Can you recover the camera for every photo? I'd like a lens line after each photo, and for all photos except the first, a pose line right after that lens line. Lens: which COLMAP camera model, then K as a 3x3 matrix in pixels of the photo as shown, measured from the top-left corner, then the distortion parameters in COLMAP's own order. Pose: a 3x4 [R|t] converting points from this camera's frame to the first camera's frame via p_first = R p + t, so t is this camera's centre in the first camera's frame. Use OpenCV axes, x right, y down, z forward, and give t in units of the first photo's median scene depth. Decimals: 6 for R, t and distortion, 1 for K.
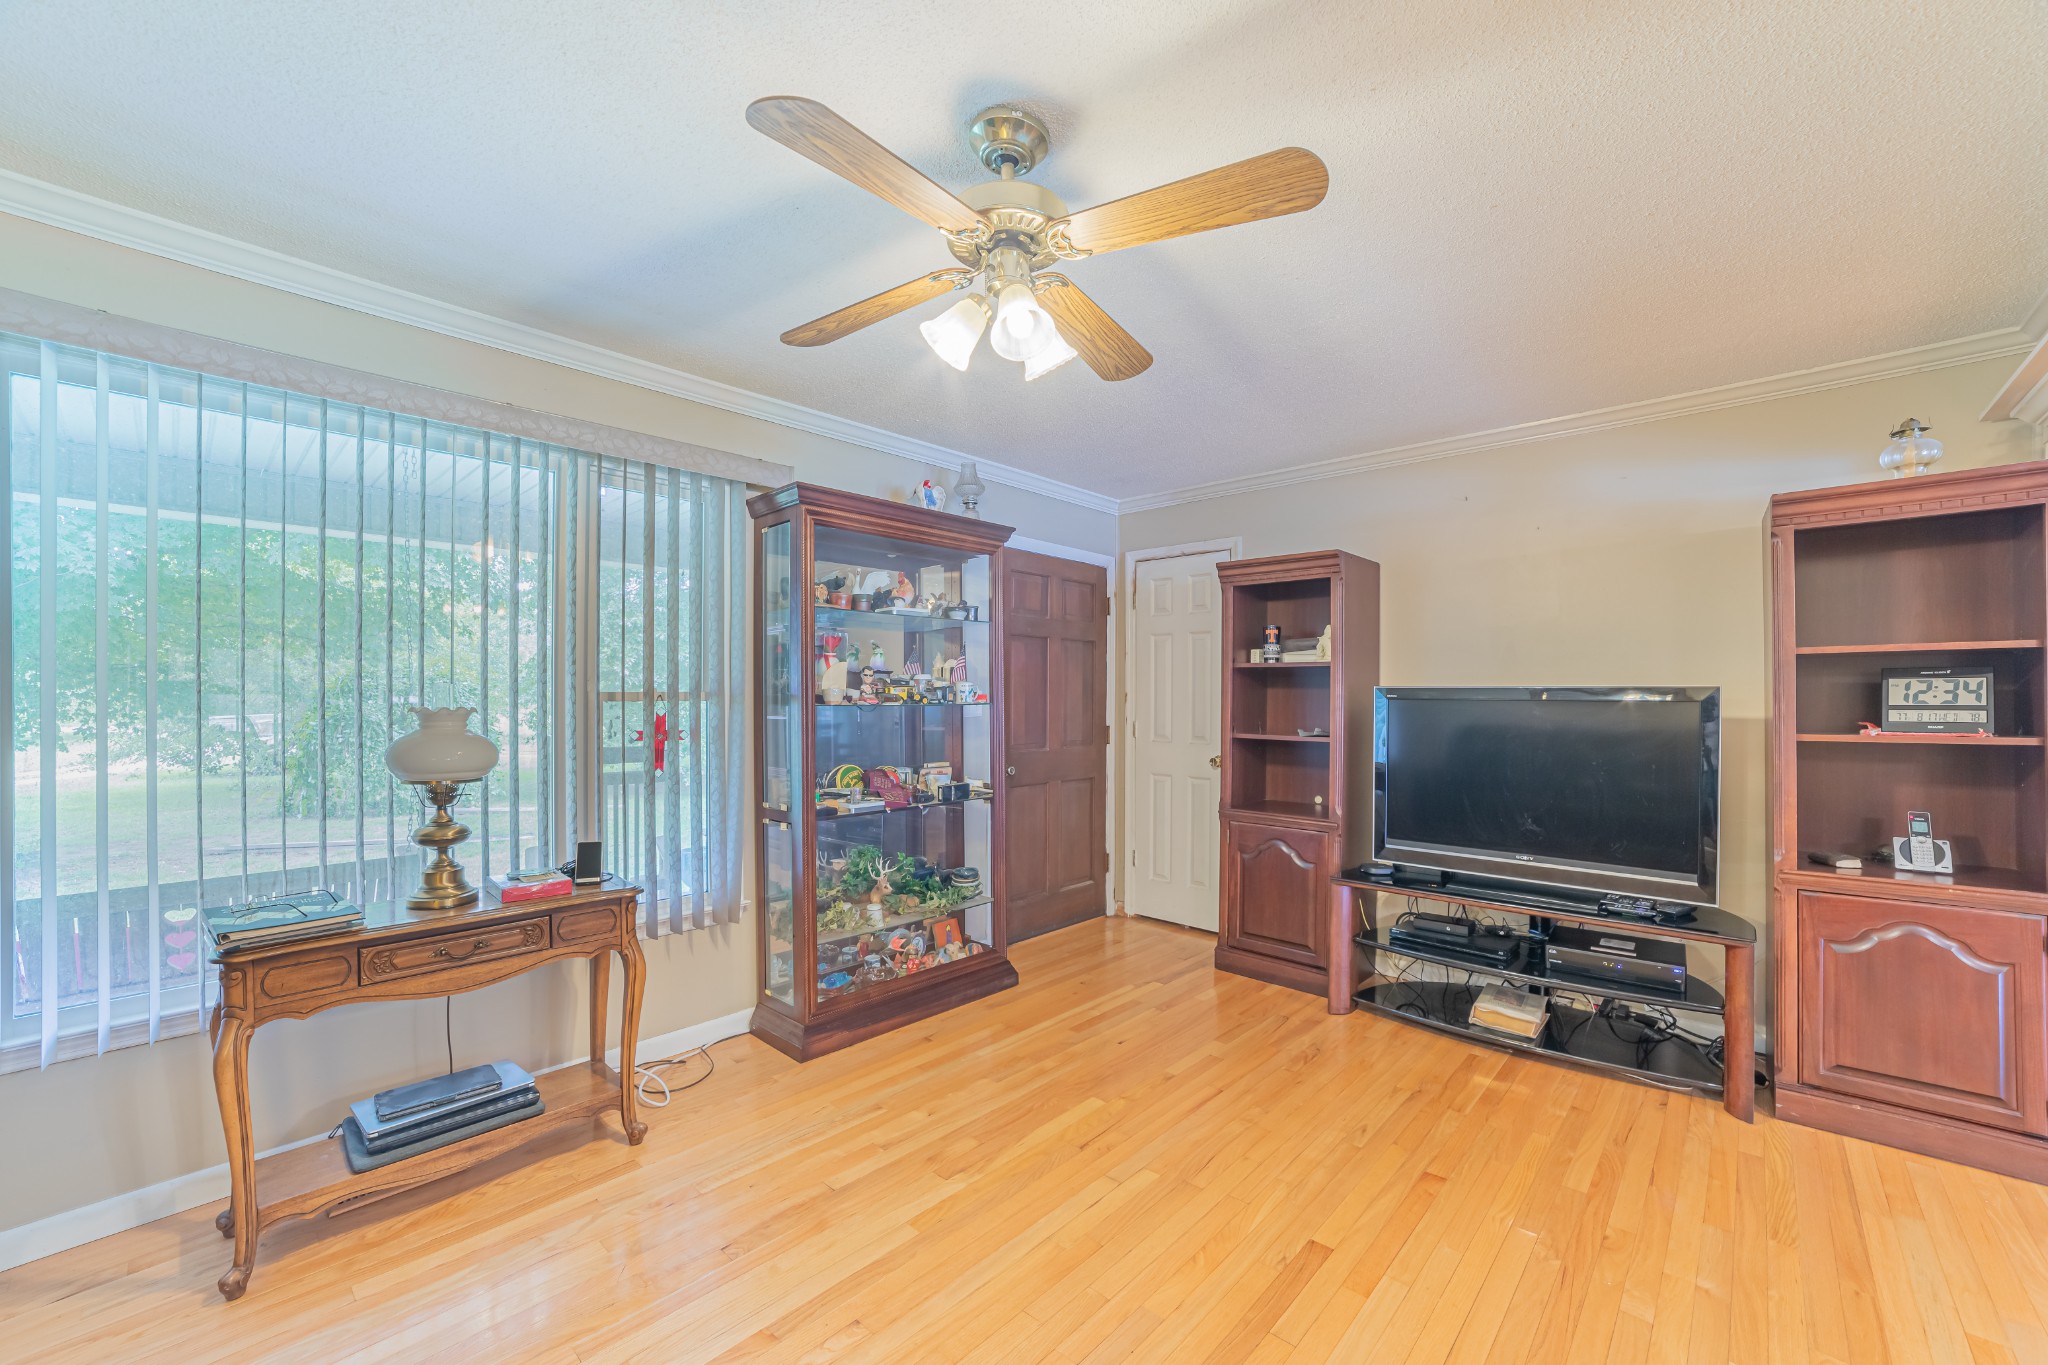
lens RADIAL K [[816.4, 0, 1024.0], [0, 816.4, 698.1], [0, 0, 1]] dist [-0.040309, 0.013760]
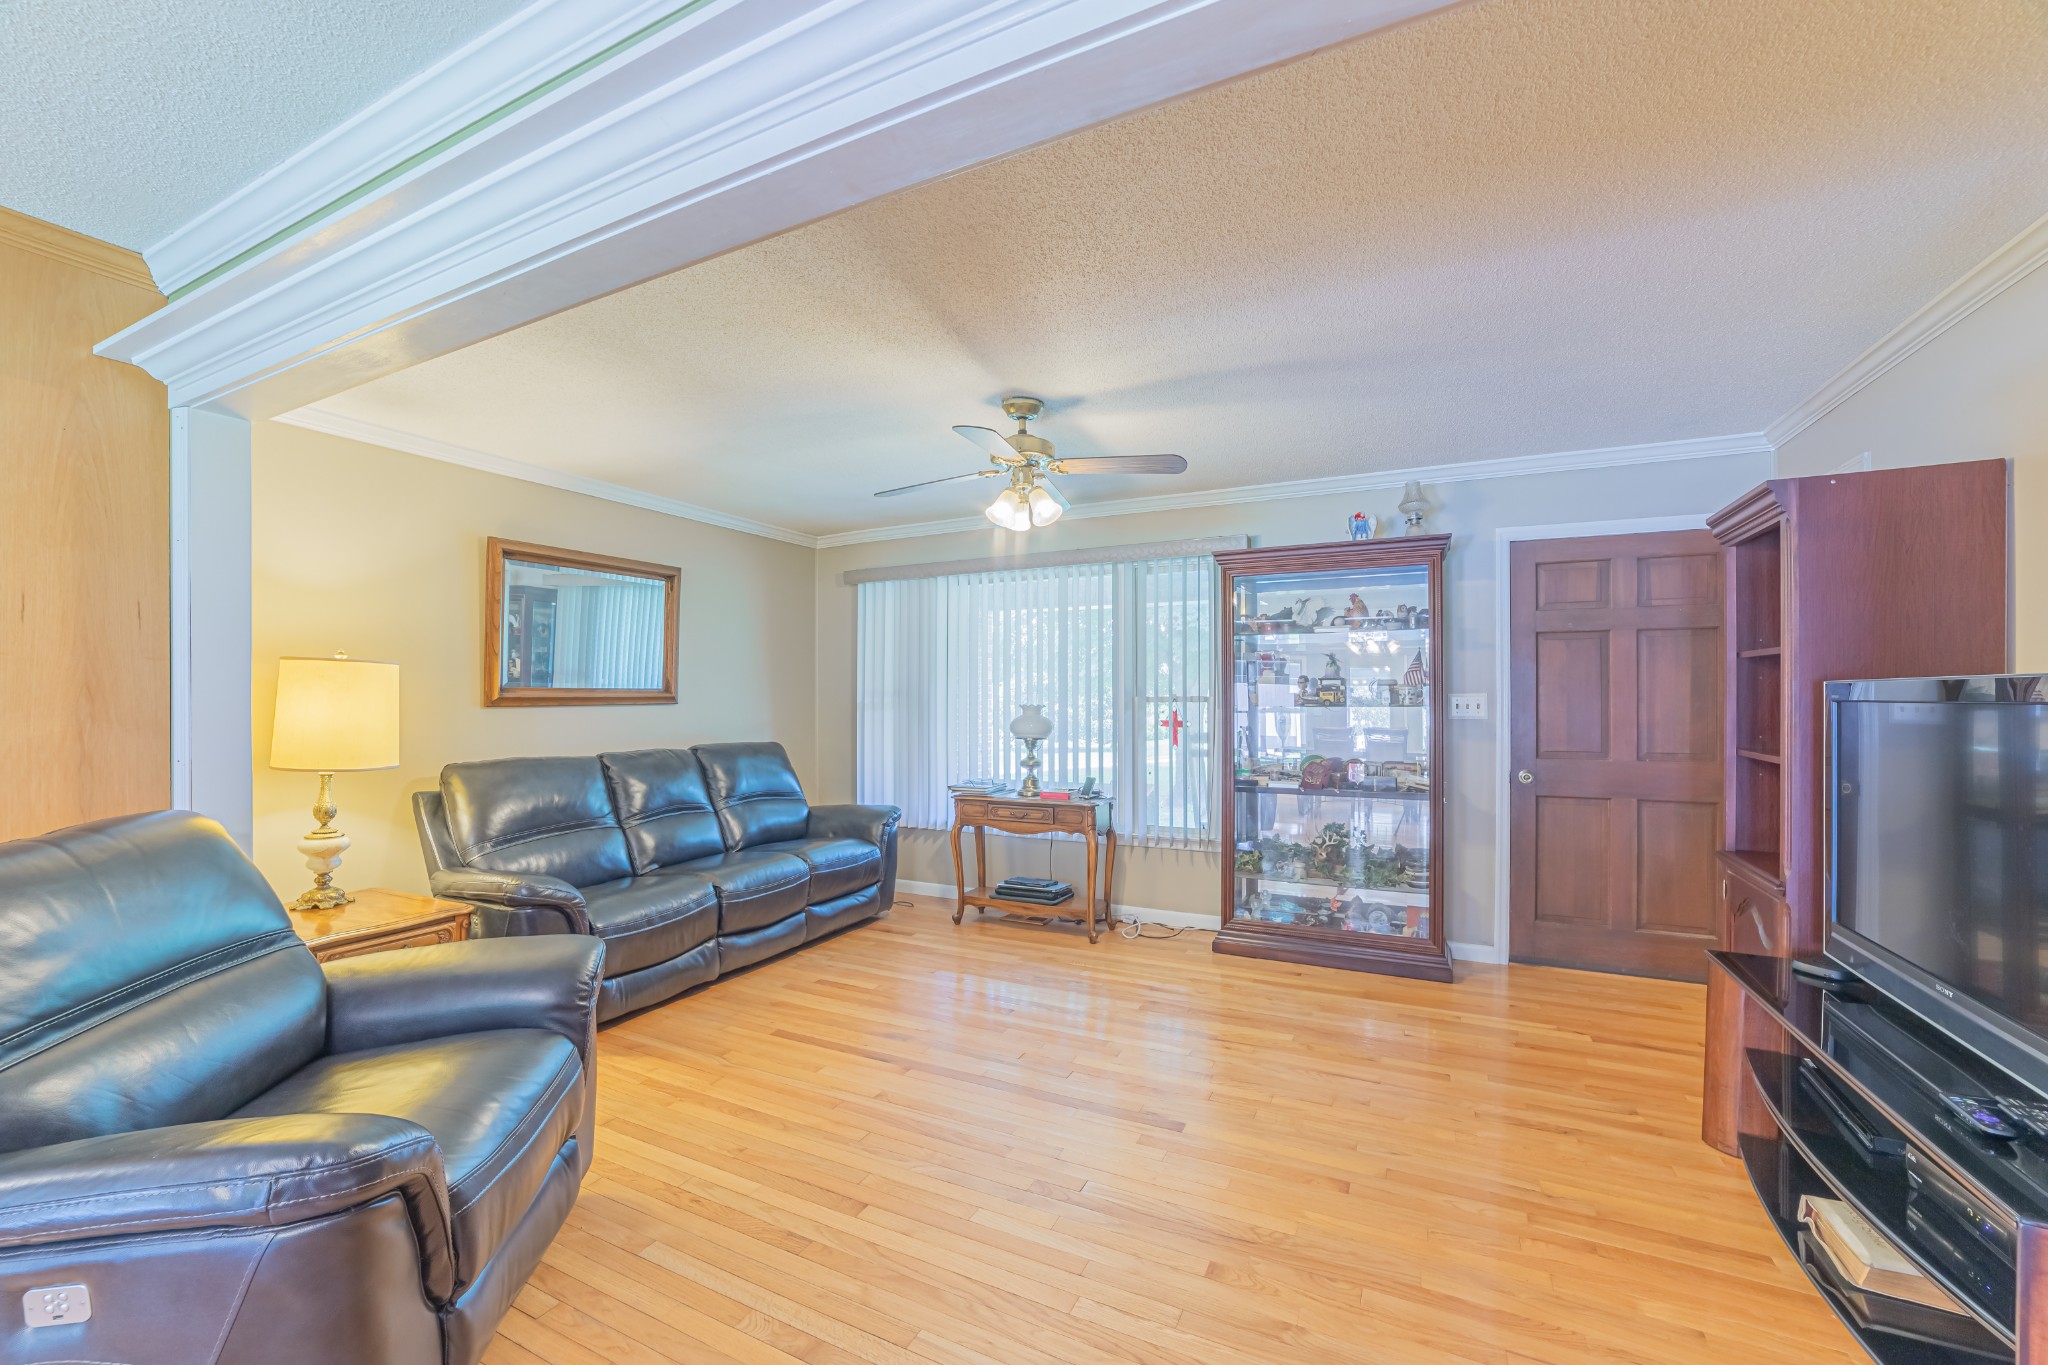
lens RADIAL K [[808.5, 0, 1022.8], [0, 808.5, 696.9], [0, 0, 1]] dist [-0.053030, 0.019320]
pose [[0.290369, -0.003646, -0.956908, 1.324423], [-0.003539, 0.999982, -0.004884, 0.002757], [0.956908, 0.004804, 0.290351, 0.334412]]
